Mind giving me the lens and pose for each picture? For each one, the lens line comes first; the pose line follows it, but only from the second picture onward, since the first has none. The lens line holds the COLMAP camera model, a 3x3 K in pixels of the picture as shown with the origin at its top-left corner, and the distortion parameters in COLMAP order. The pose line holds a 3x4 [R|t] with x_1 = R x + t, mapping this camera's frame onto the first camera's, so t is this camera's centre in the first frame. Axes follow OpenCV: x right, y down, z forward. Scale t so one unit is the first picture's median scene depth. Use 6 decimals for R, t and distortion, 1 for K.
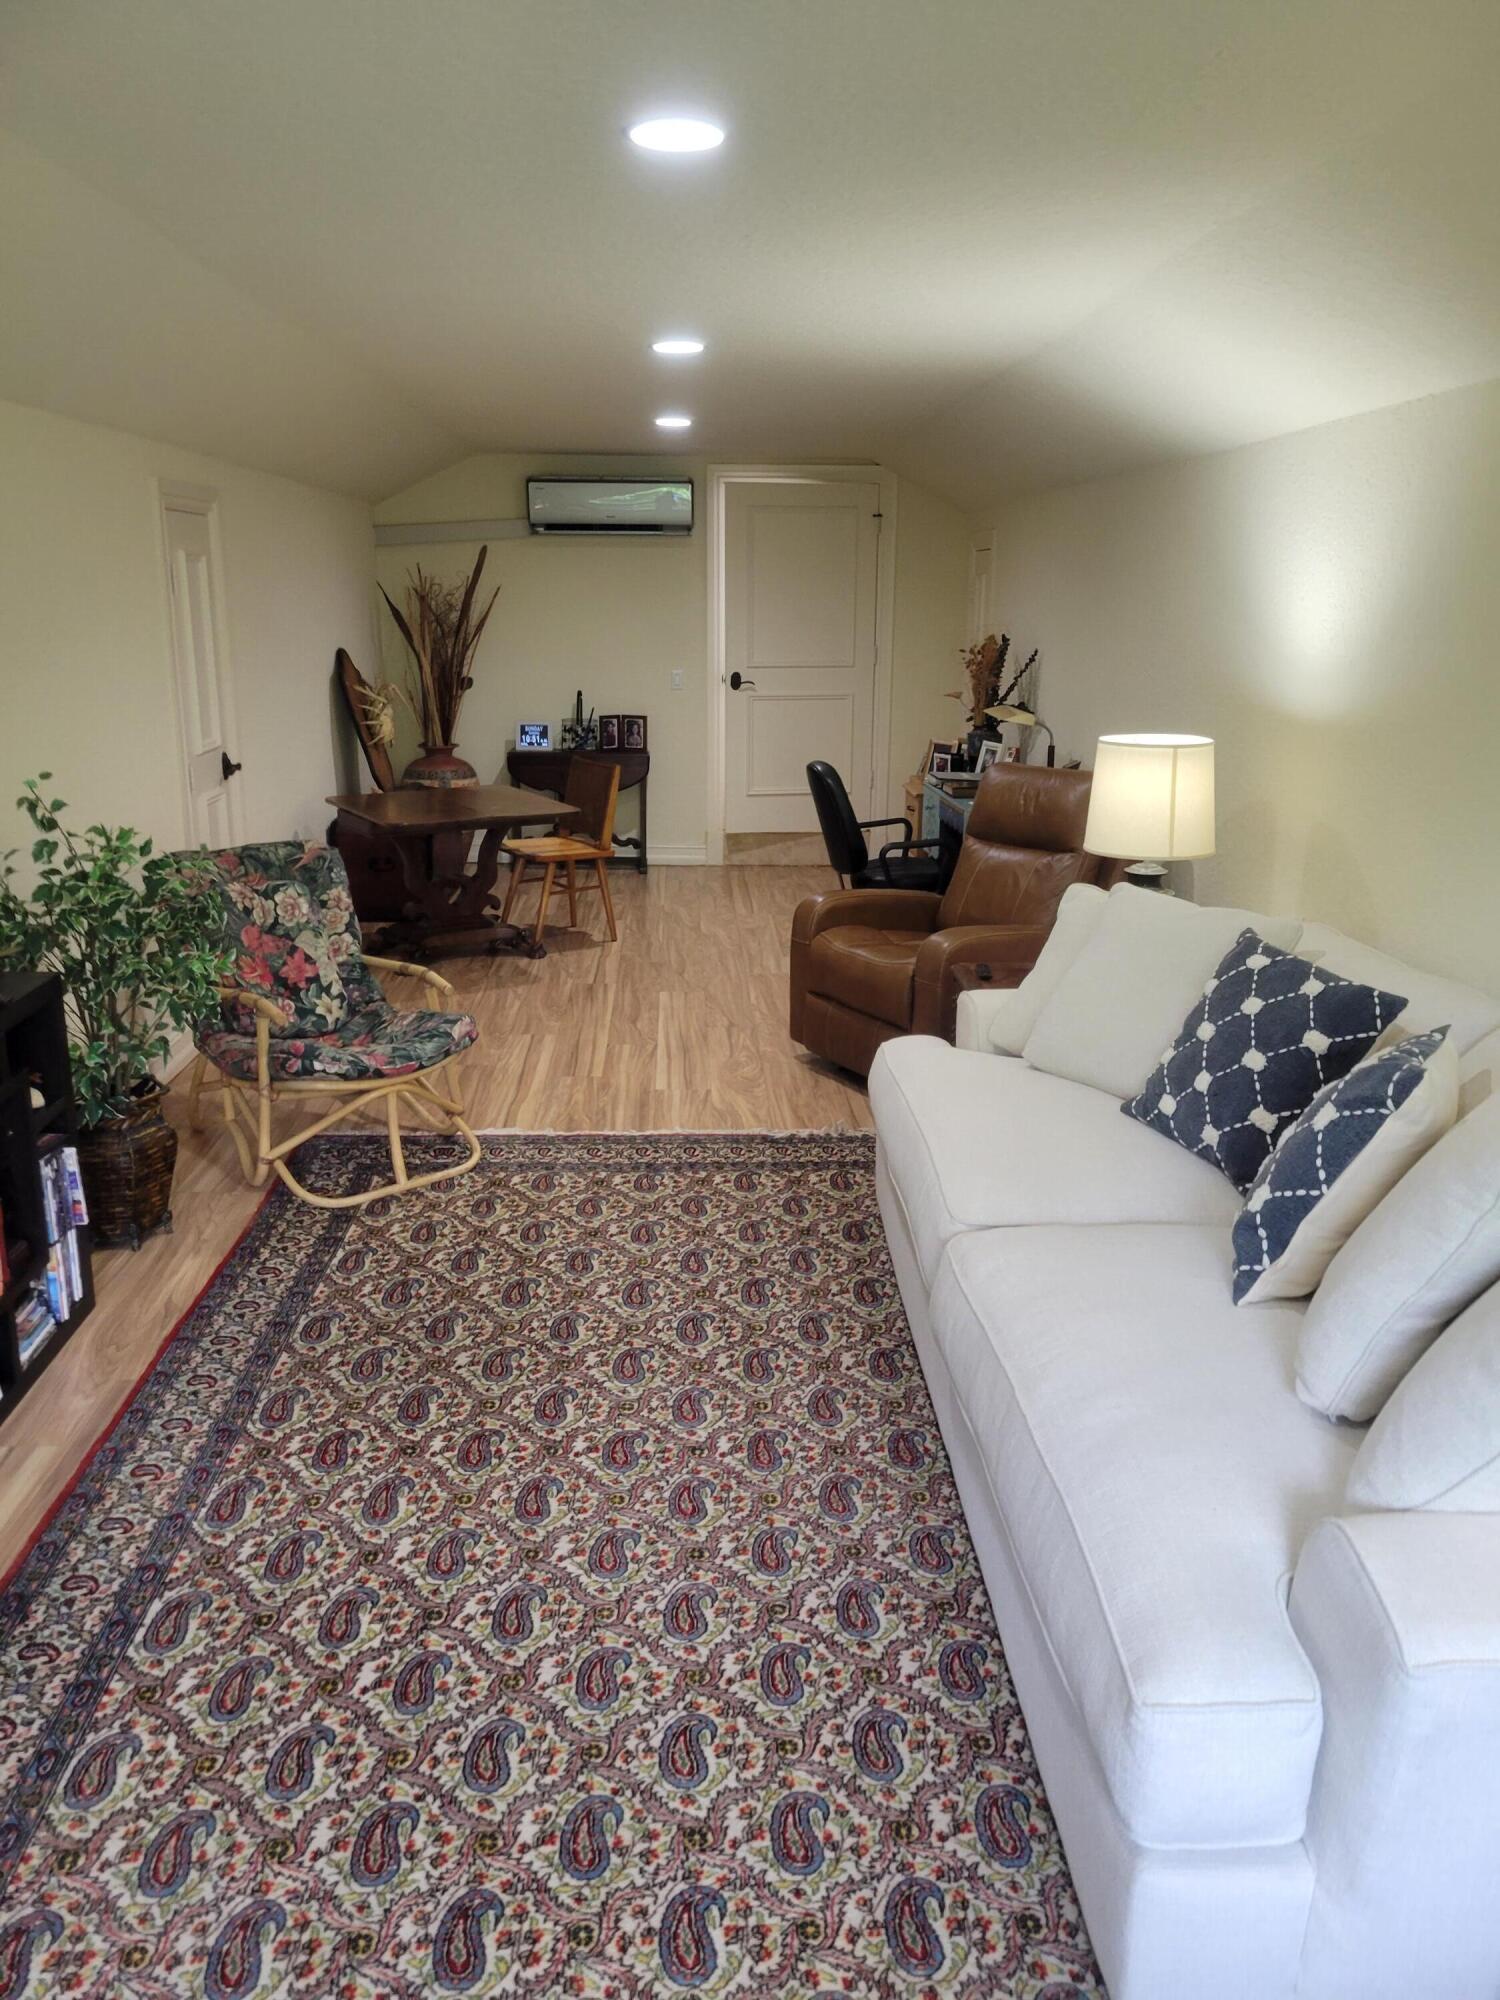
lens RADIAL K [[1500.2, 0, 750.0], [0, 1500.2, 1000.0], [0, 0, 1]] dist [0.055707, -0.006762]
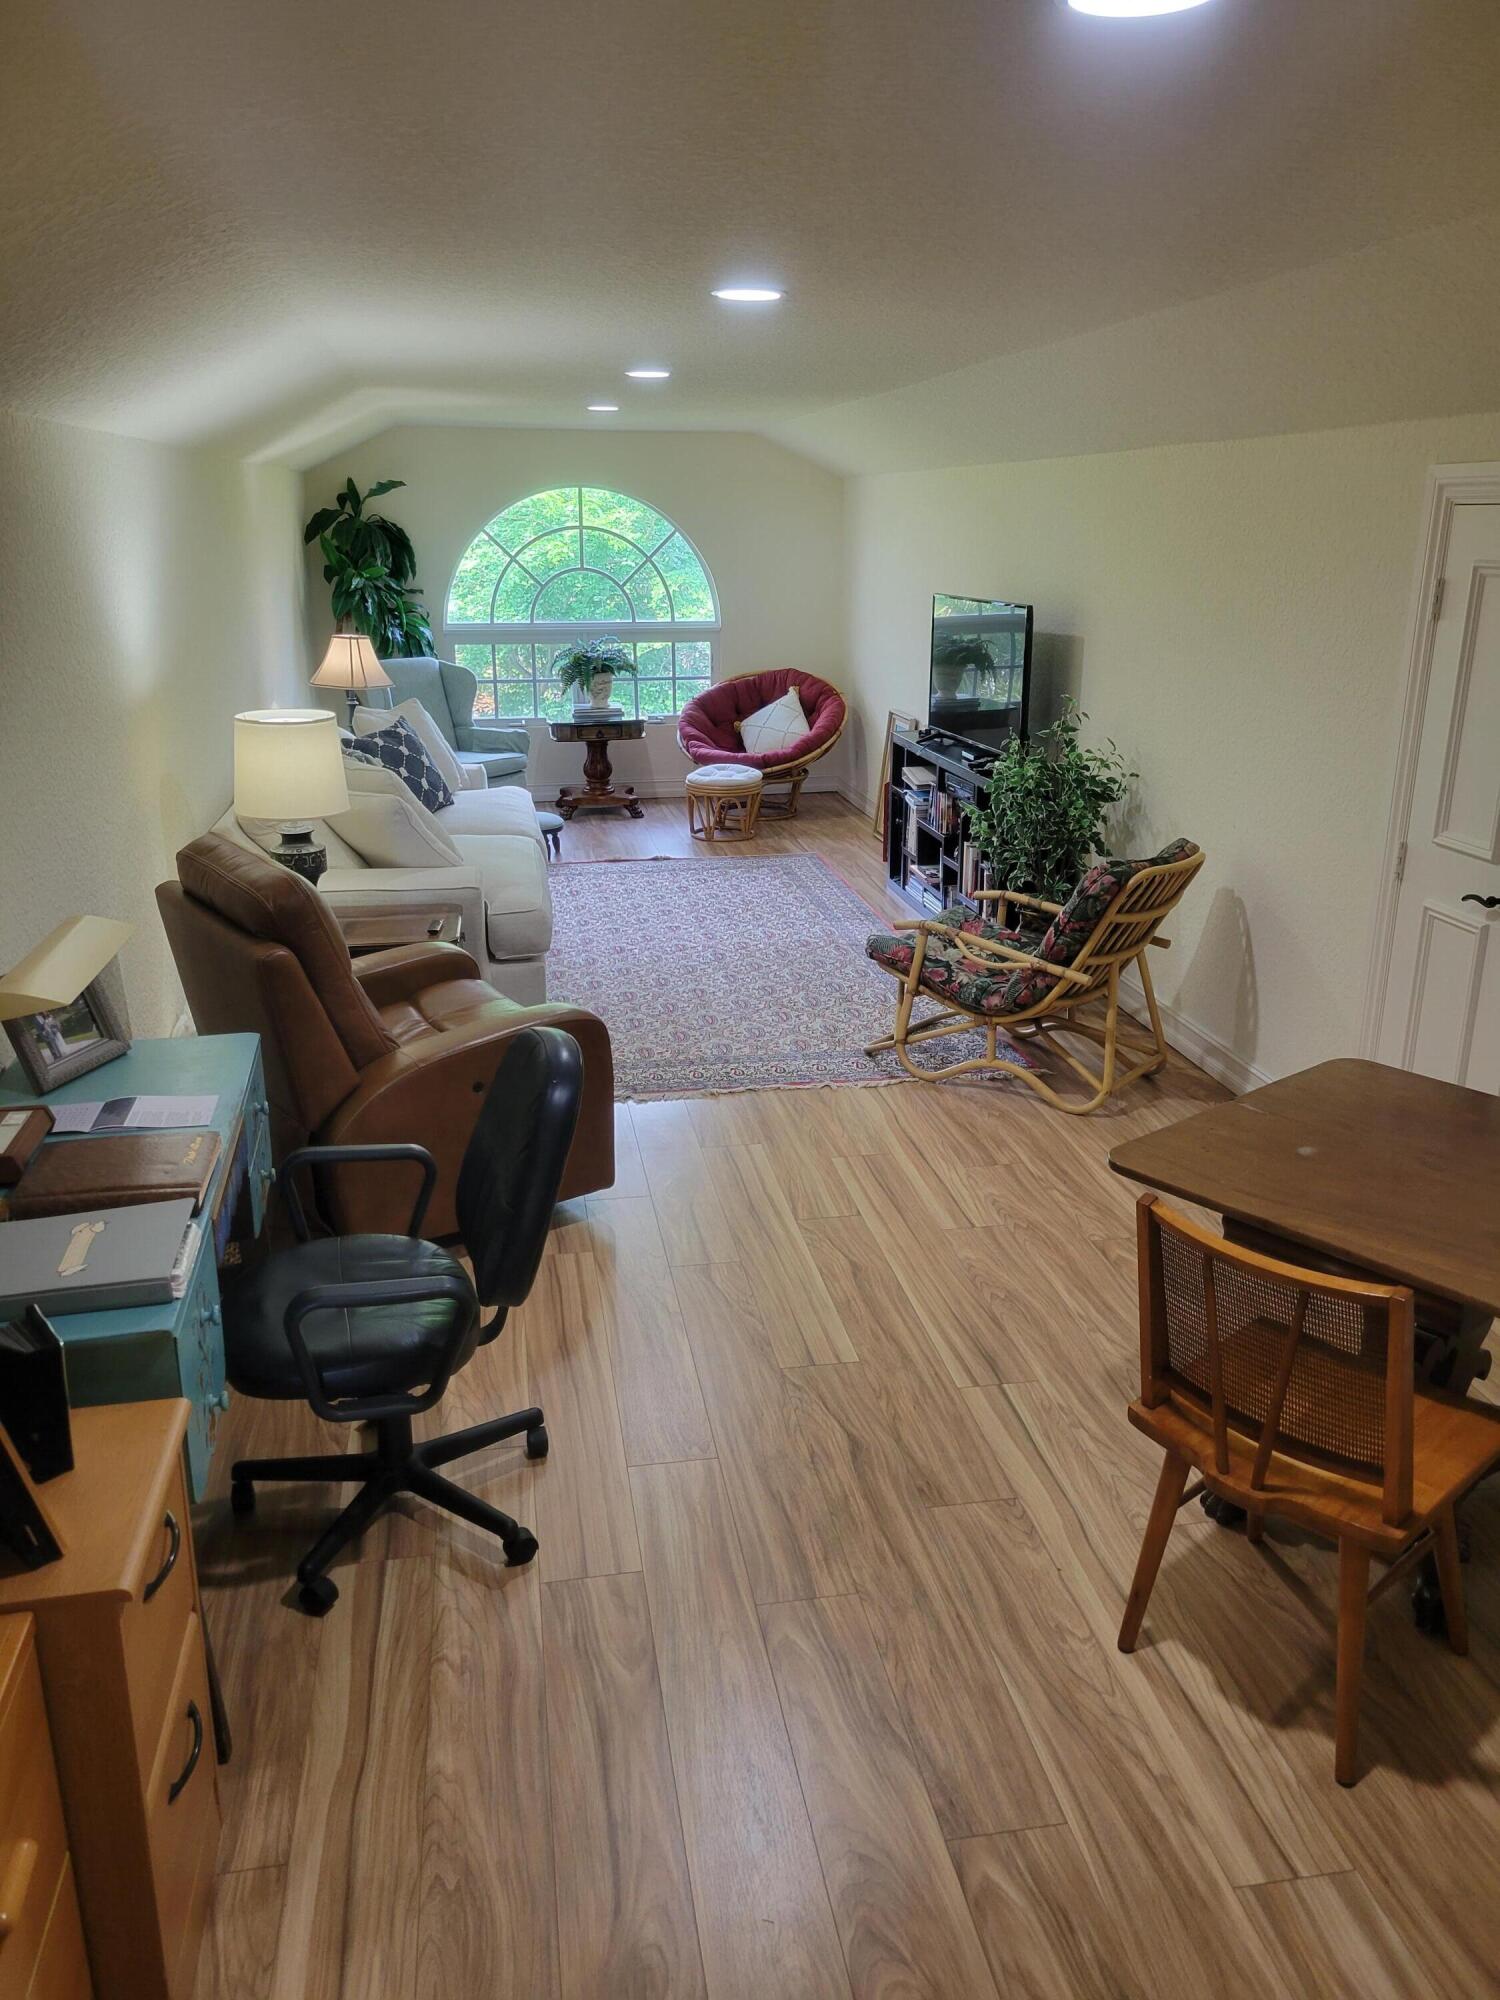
lens RADIAL K [[1500.2, 0, 750.0], [0, 1500.2, 1000.0], [0, 0, 1]] dist [0.055707, -0.006762]
pose [[-0.992158, 0.030517, -0.121207, 0.050218], [-0.040587, 0.838524, 0.543352, -0.497430], [0.118217, 0.544010, -0.830709, 1.669906]]
